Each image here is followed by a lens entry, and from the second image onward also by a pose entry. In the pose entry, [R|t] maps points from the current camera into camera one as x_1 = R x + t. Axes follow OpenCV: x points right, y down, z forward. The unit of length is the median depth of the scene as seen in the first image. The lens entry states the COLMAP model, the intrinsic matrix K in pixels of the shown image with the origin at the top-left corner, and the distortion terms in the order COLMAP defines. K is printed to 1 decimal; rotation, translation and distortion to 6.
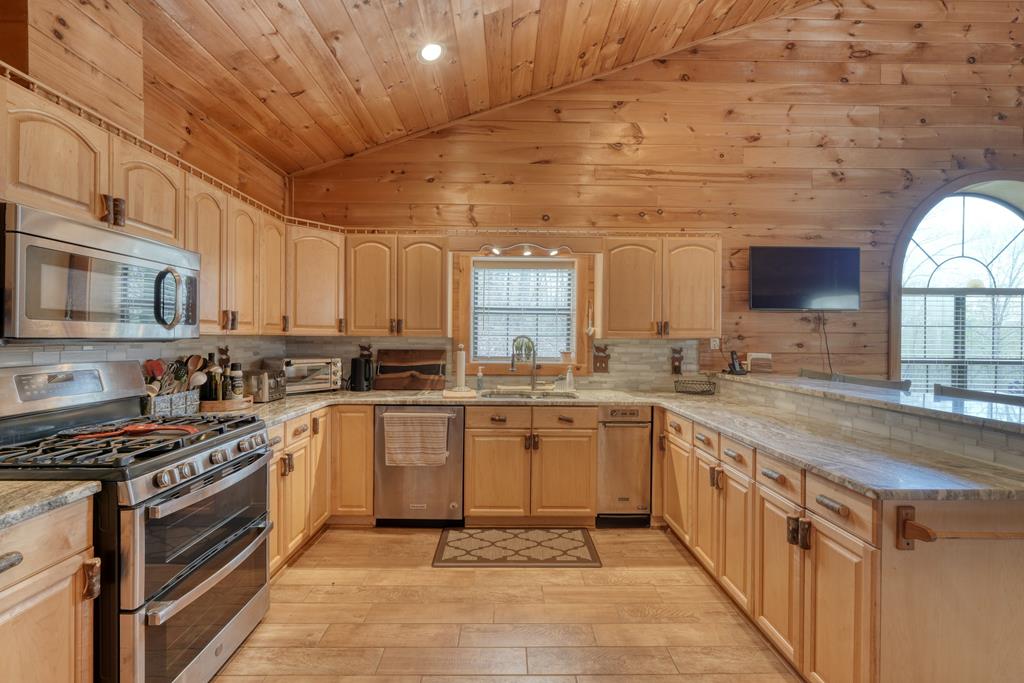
lens RADIAL K [[433.9, 0, 512.0], [0, 433.9, 341.5], [0, 0, 1]] dist [-0.007159, 0.004040]
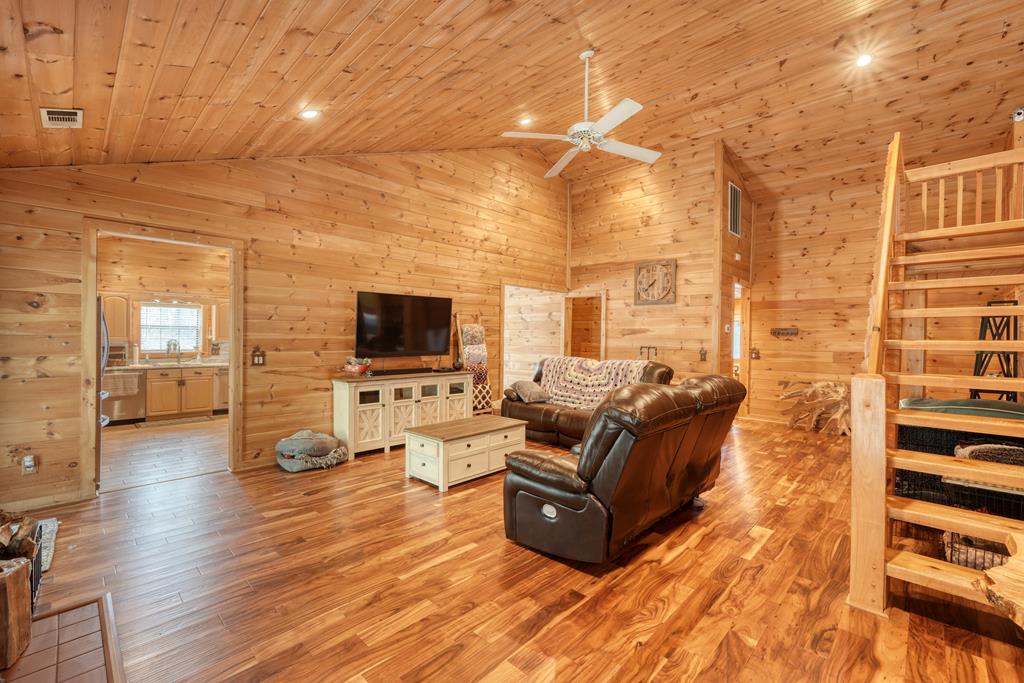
lens RADIAL K [[433.9, 0, 512.0], [0, 433.9, 341.5], [0, 0, 1]] dist [-0.007159, 0.004040]
pose [[0.704803, -0.006639, 0.709372, -0.318009], [0.002862, 0.999975, 0.006514, -0.012526], [-0.709397, -0.002561, 0.704804, -1.758418]]
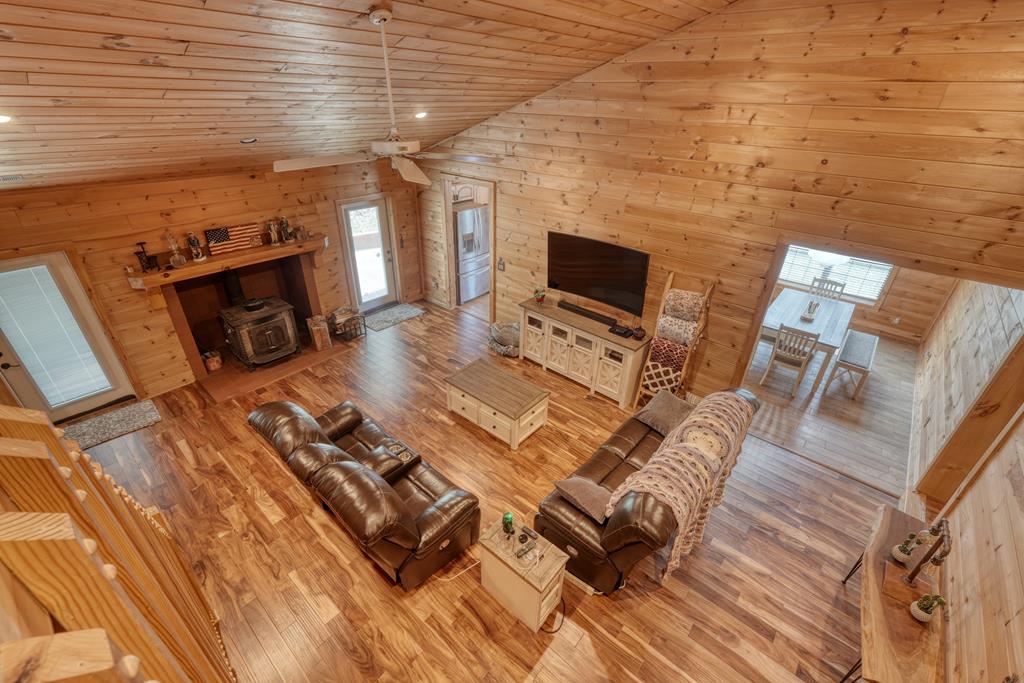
lens RADIAL K [[433.9, 0, 512.0], [0, 433.9, 341.5], [0, 0, 1]] dist [-0.007159, 0.004040]
pose [[0.746482, 0.336542, -0.574024, 1.371442], [-0.022006, 0.874682, 0.484197, -0.612107], [0.665041, -0.348813, 0.660341, -1.642752]]
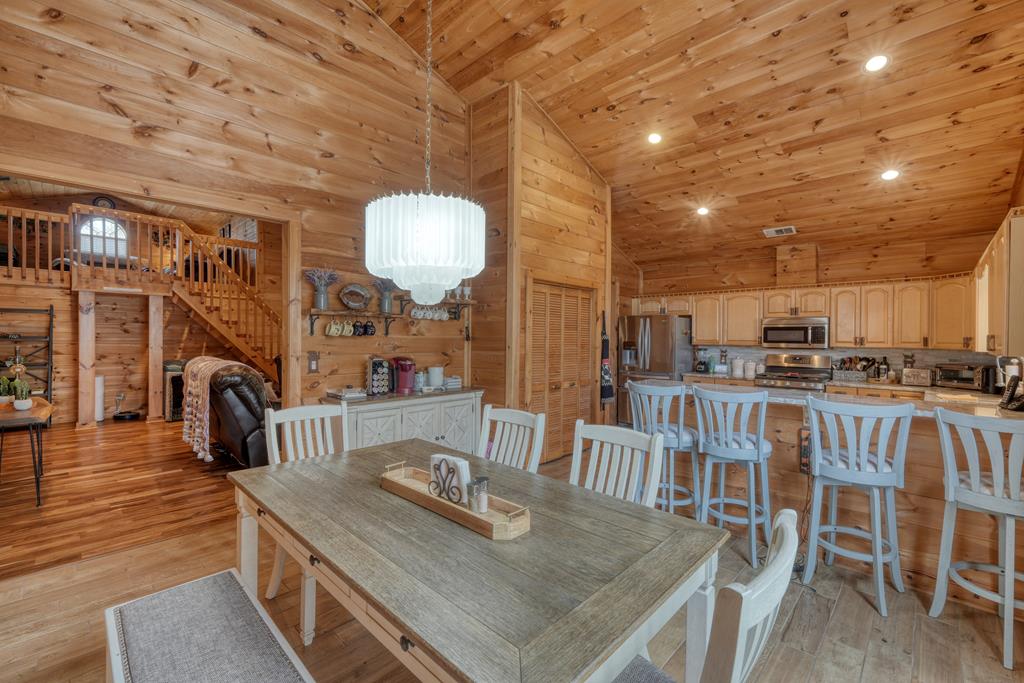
lens RADIAL K [[433.9, 0, 512.0], [0, 433.9, 341.5], [0, 0, 1]] dist [-0.007159, 0.004040]
pose [[-0.707929, -0.006969, -0.706249, 1.499884], [-0.020790, 0.999724, 0.010975, -0.022664], [0.705978, 0.022452, -0.707878, 0.882104]]
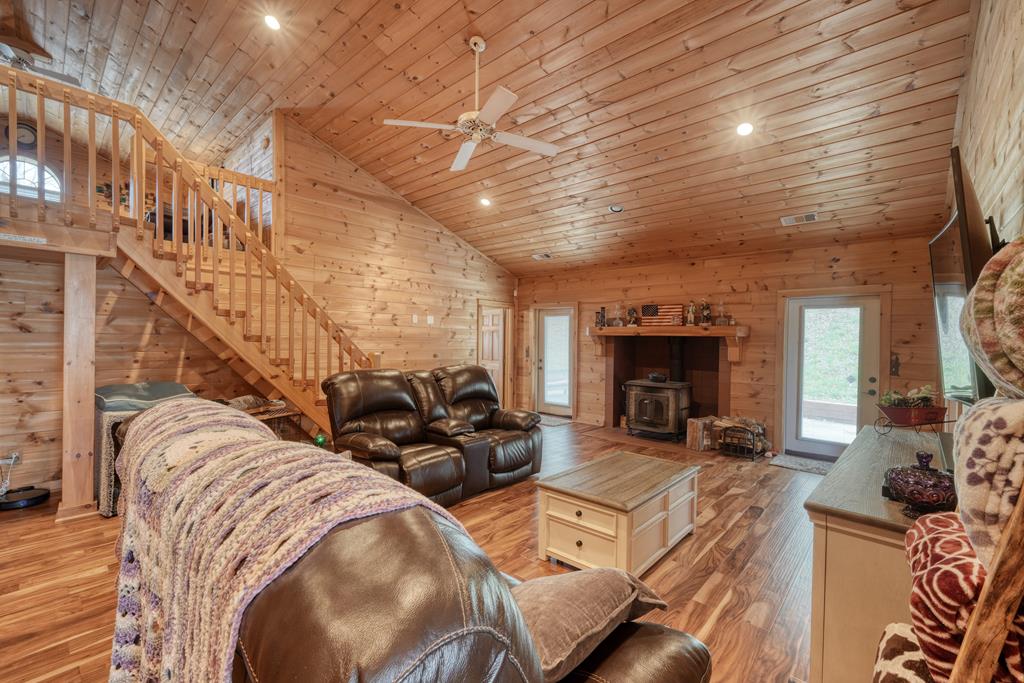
lens RADIAL K [[433.9, 0, 512.0], [0, 433.9, 341.5], [0, 0, 1]] dist [-0.007159, 0.004040]
pose [[-0.681316, -0.012655, -0.731880, 1.305224], [-0.024919, 0.999672, 0.005912, -0.015372], [0.731565, 0.022266, -0.681408, -0.316544]]
